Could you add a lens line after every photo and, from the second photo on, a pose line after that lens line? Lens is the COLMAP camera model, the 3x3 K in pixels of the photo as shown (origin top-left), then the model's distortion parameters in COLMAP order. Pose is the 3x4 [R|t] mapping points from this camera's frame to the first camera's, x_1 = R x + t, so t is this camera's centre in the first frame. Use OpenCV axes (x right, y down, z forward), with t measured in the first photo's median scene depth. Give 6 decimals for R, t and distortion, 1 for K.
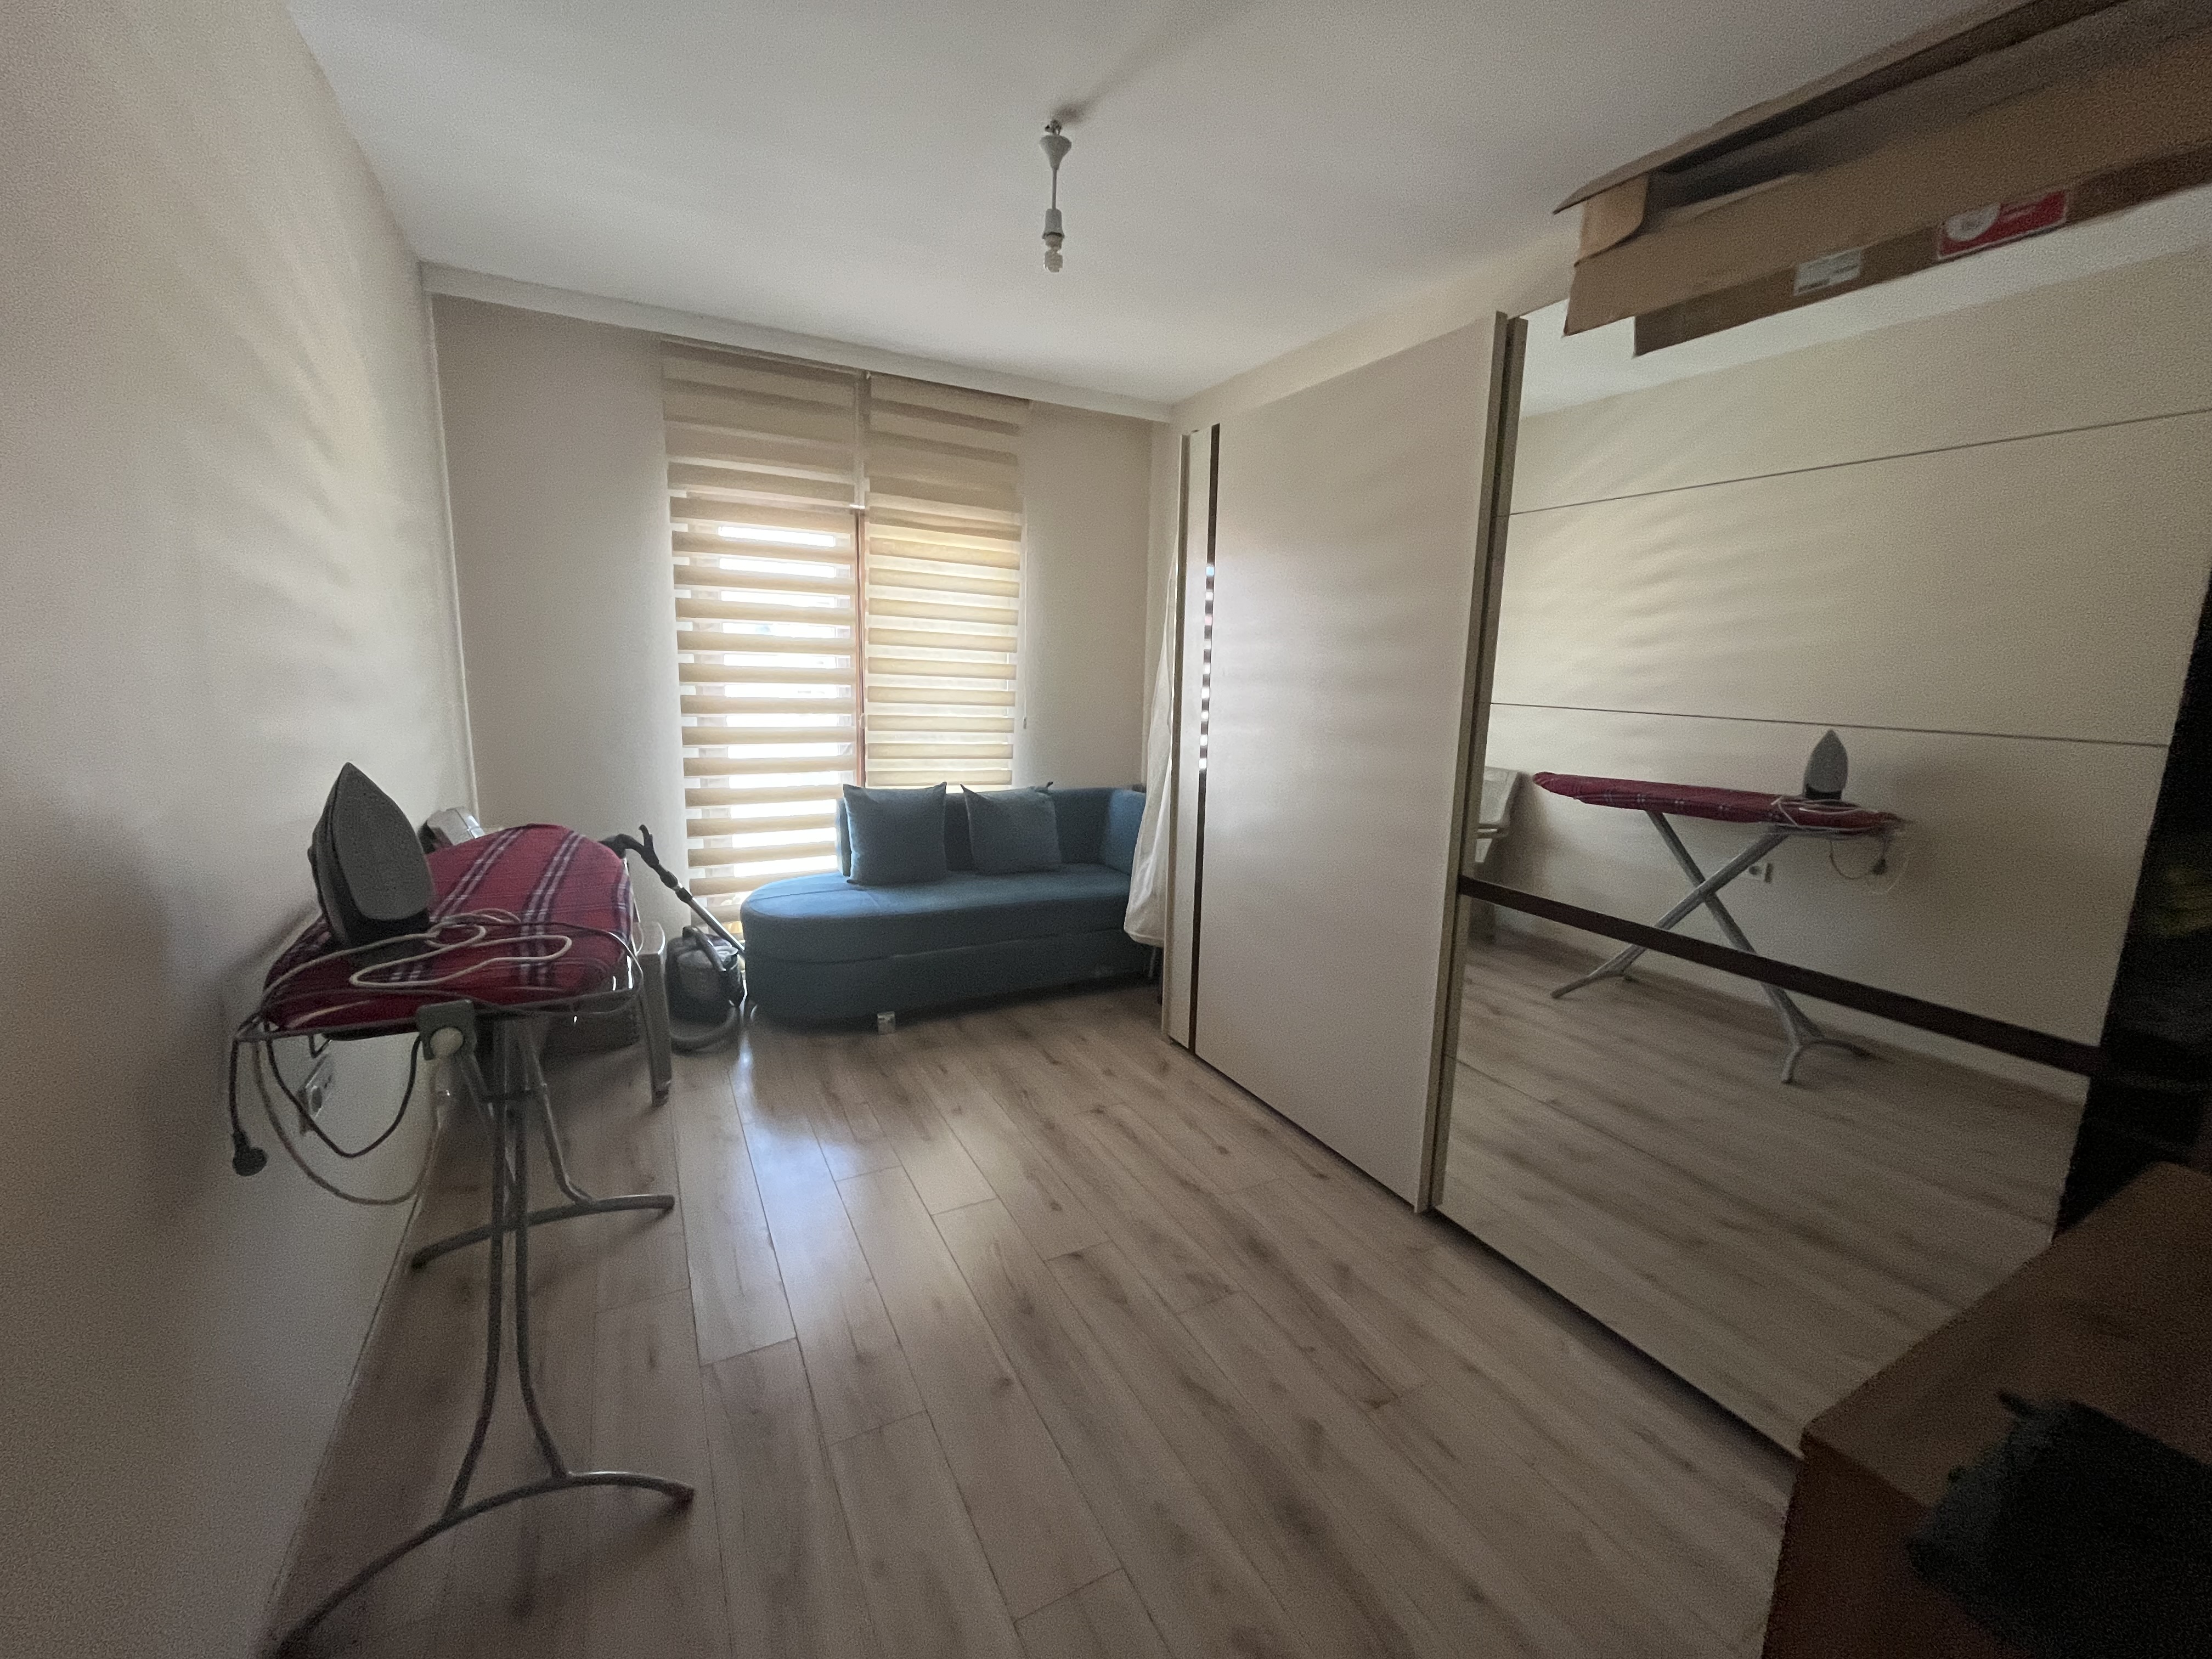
lens RADIAL K [[893.5, 0, 1110.0], [0, 893.5, 827.7], [0, 0, 1]] dist [0.001844, 0.000185]
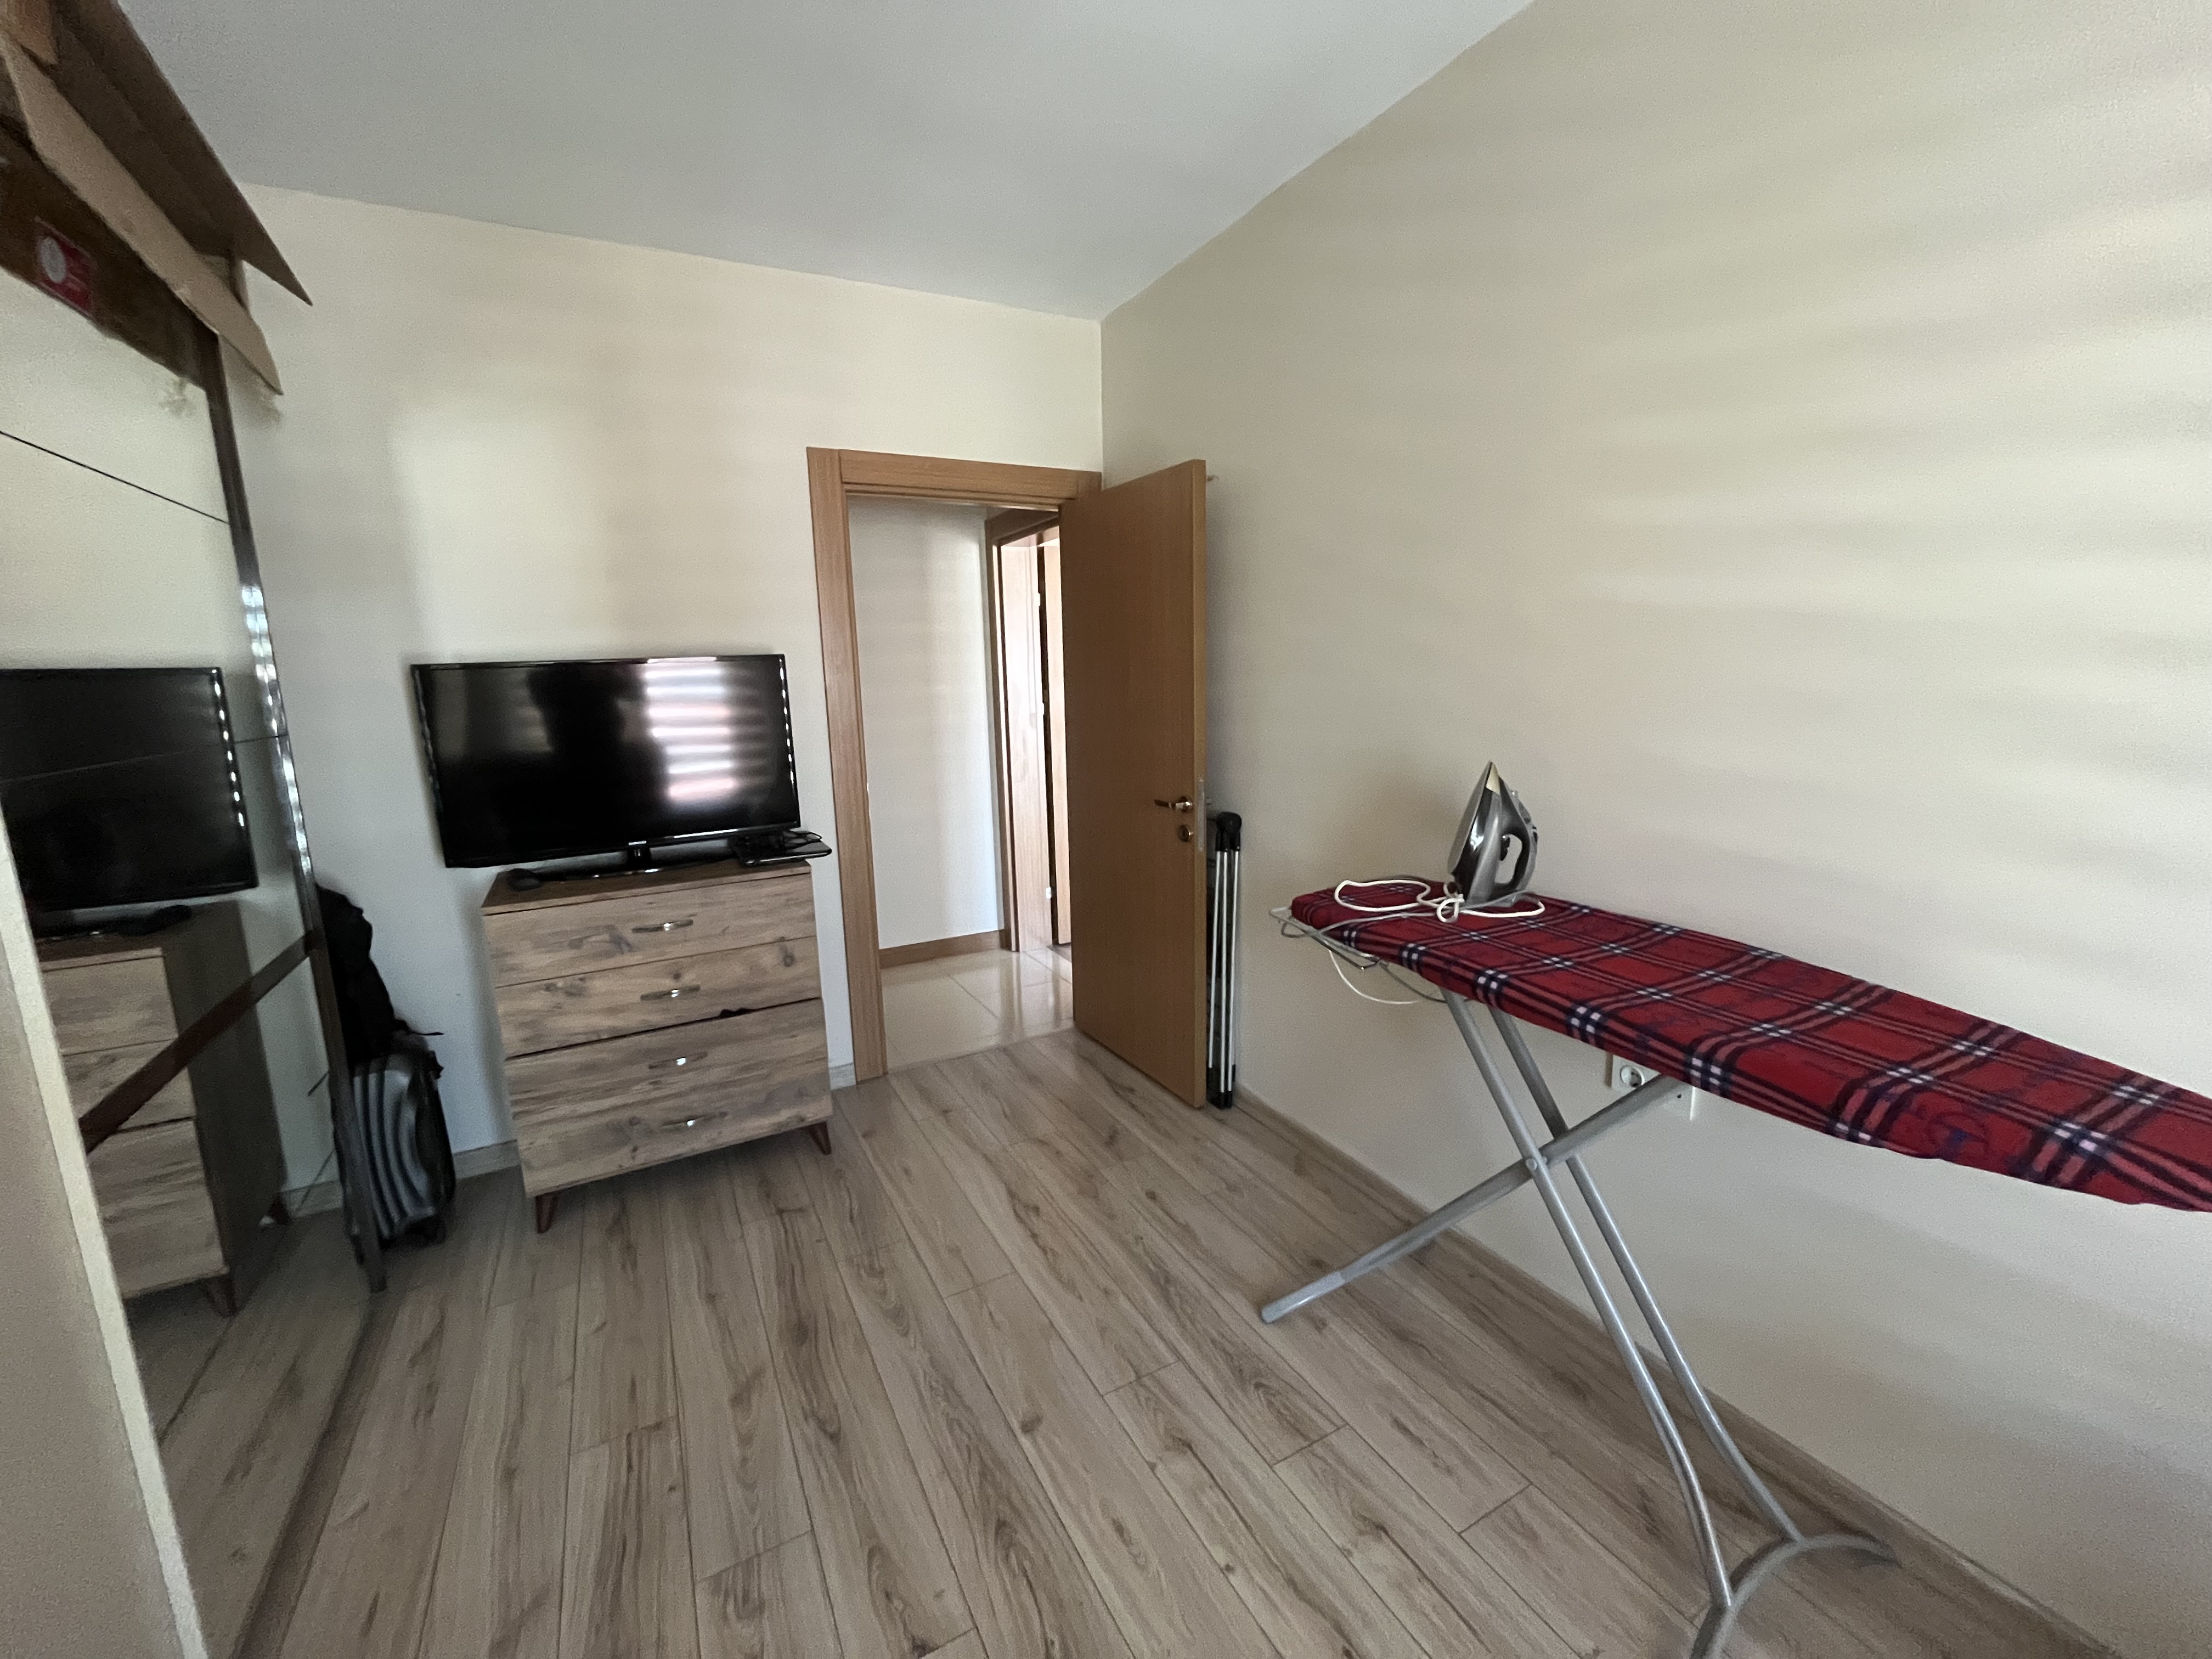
lens RADIAL K [[893.5, 0, 1101.7], [0, 893.5, 829.2], [0, 0, 1]] dist [0.001844, 0.000185]
pose [[-0.999993, -0.003362, -0.001664, -0.203707], [-0.003731, 0.937745, 0.347303, -0.342625], [0.000392, 0.347307, -0.937751, 1.774902]]
